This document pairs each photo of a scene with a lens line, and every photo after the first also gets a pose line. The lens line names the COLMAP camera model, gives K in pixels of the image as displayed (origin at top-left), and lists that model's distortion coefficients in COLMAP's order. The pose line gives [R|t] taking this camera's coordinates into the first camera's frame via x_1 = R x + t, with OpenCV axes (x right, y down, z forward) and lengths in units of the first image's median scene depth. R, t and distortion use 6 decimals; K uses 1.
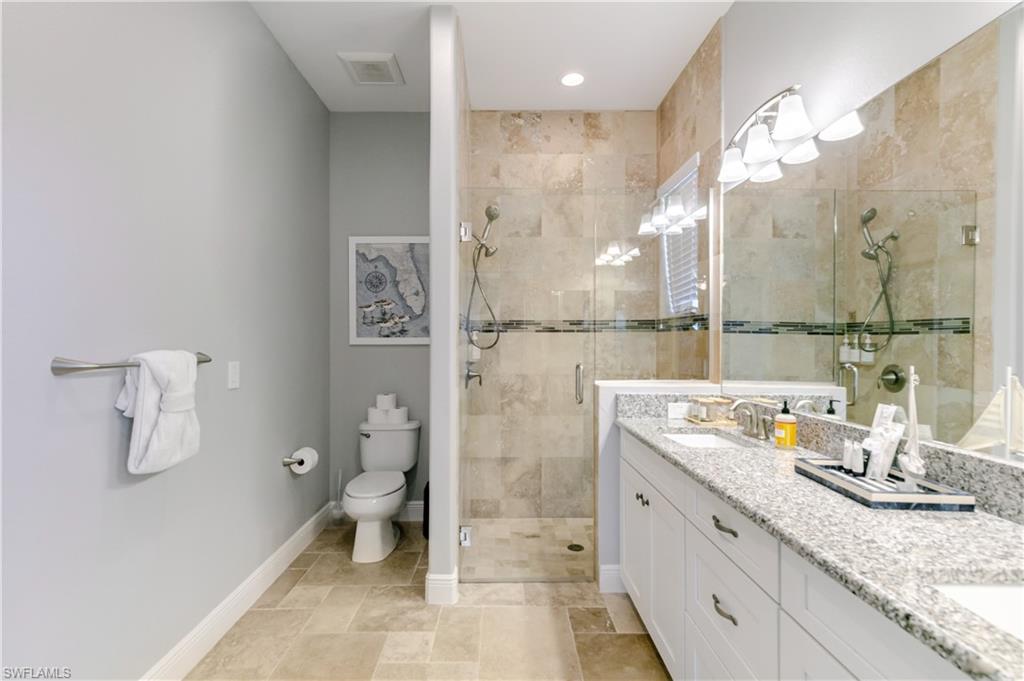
lens RADIAL K [[472.6, 0, 511.1], [0, 472.6, 339.2], [0, 0, 1]] dist [0.010746, -0.000840]
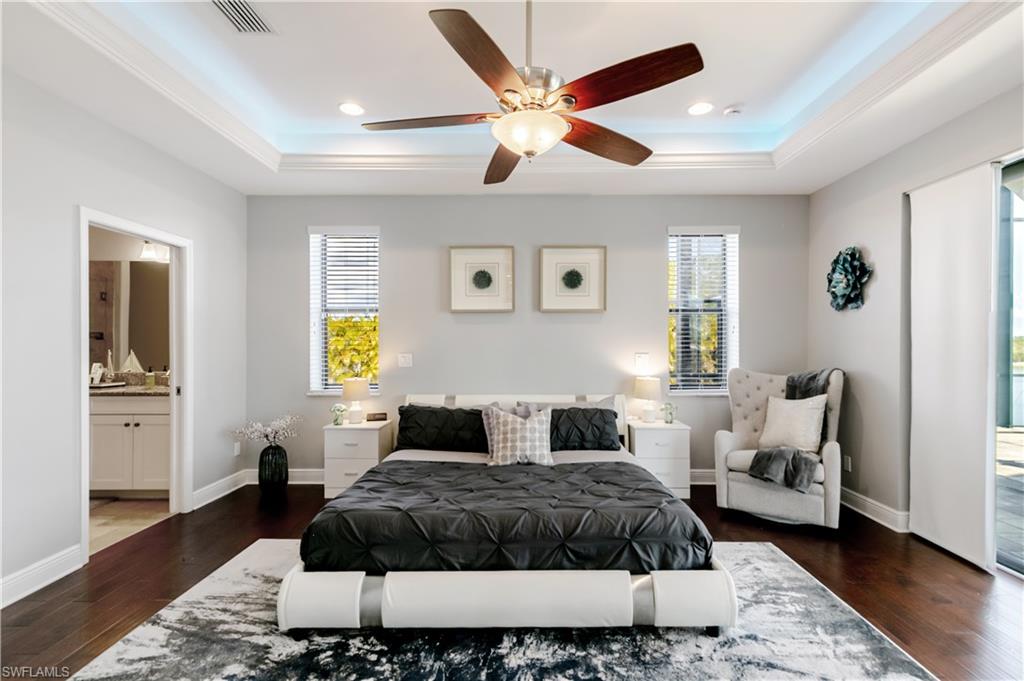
lens RADIAL K [[472.6, 0, 513.9], [0, 472.6, 341.6], [0, 0, 1]] dist [0.010746, -0.000840]
pose [[0.026710, -0.001886, 0.999641, -1.611091], [0.004468, 0.999988, 0.001768, 0.001488], [-0.999633, 0.004419, 0.026718, -1.297295]]
